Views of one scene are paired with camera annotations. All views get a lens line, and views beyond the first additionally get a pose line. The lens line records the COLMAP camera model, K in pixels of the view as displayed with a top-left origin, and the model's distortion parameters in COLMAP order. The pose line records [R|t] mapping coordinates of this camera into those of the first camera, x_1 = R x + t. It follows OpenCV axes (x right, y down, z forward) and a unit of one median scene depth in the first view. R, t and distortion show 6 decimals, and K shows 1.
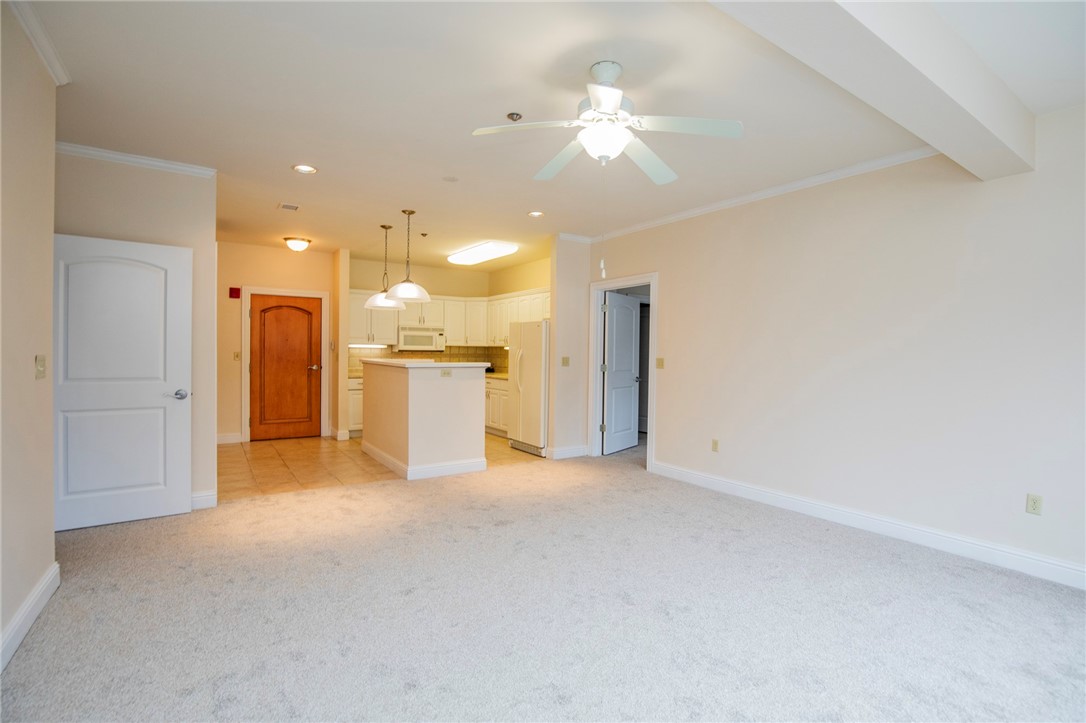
lens RADIAL K [[504.4, 0, 541.7], [0, 504.4, 357.2], [0, 0, 1]] dist [-0.029514, 0.002794]
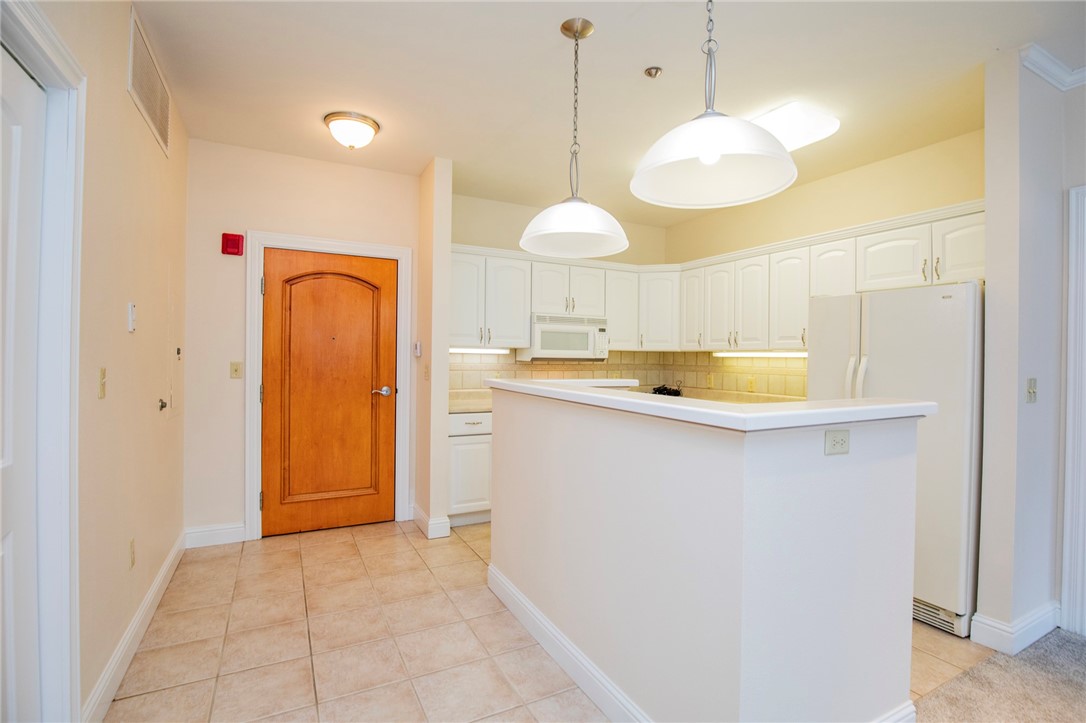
lens RADIAL K [[504.4, 0, 546.2], [0, 504.4, 360.0], [0, 0, 1]] dist [-0.029514, 0.002794]
pose [[0.994446, 0.001732, -0.105238, -0.234169], [-0.002438, 0.999975, -0.006574, -0.009195], [0.105224, 0.006794, 0.994425, 0.505163]]
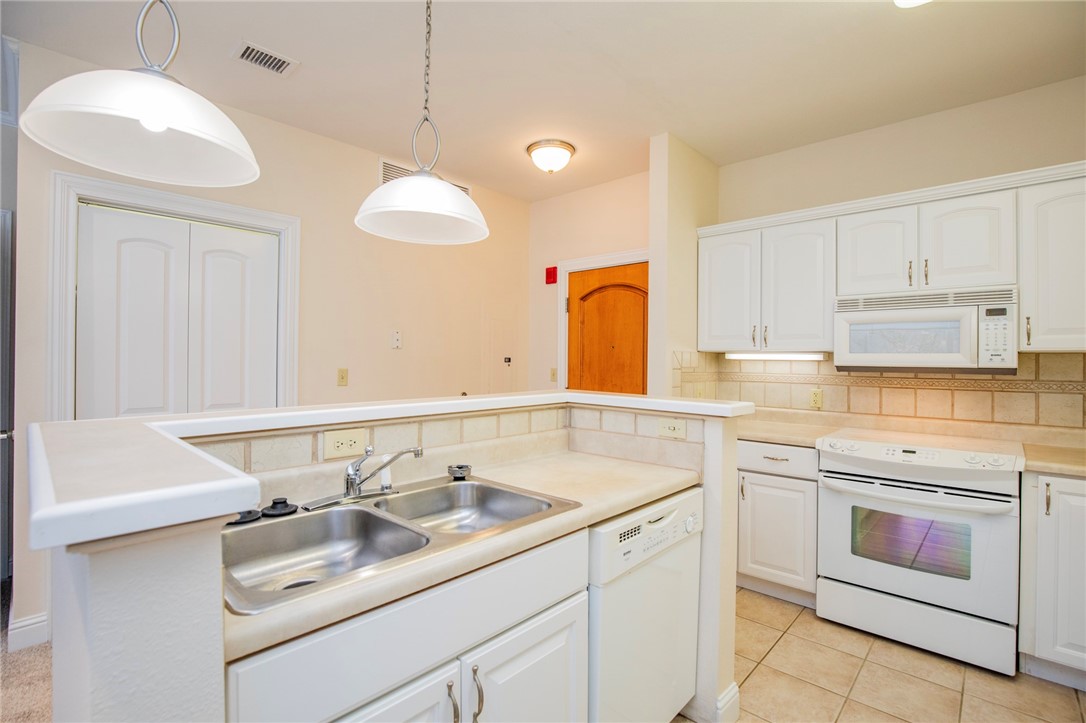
lens RADIAL K [[504.4, 0, 558.8], [0, 504.4, 355.9], [0, 0, 1]] dist [-0.029514, 0.002794]
pose [[0.246005, -0.015015, -0.969152, 0.007592], [-0.017251, 0.999654, -0.019866, -0.012506], [0.969115, 0.021606, 0.245660, 0.804984]]
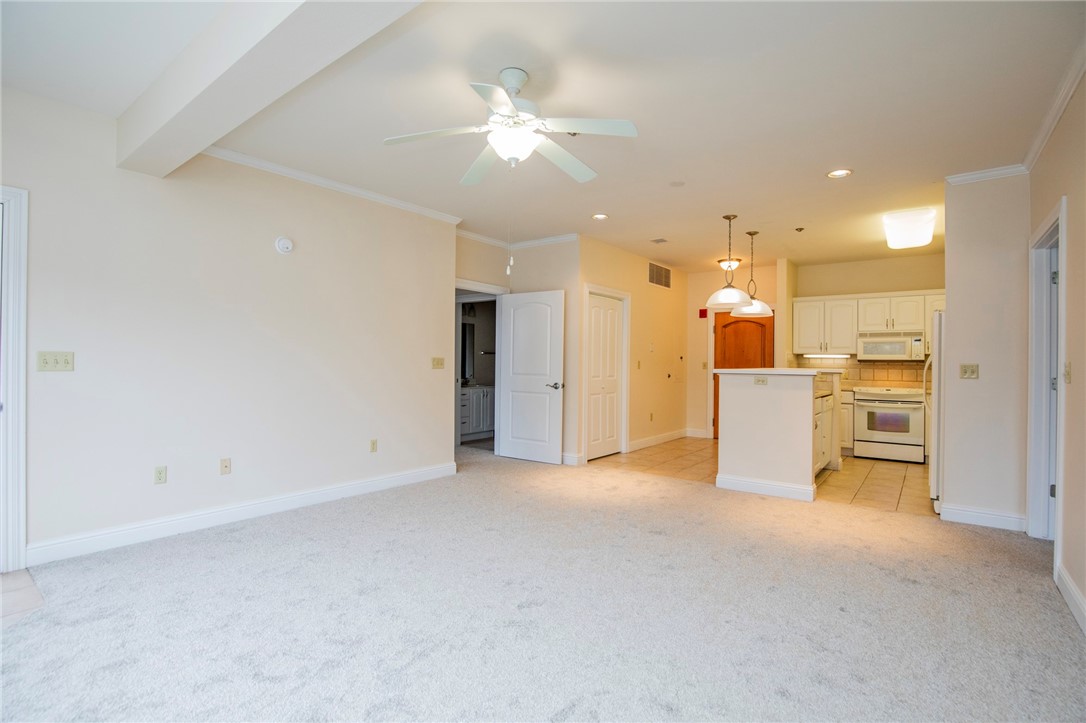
lens RADIAL K [[504.4, 0, 566.8], [0, 504.4, 358.0], [0, 0, 1]] dist [-0.029514, 0.002794]
pose [[0.340265, -0.015649, -0.940199, 0.393400], [-0.017791, 0.999575, -0.023077, 0.012558], [0.940161, 0.024579, 0.339842, 0.261512]]
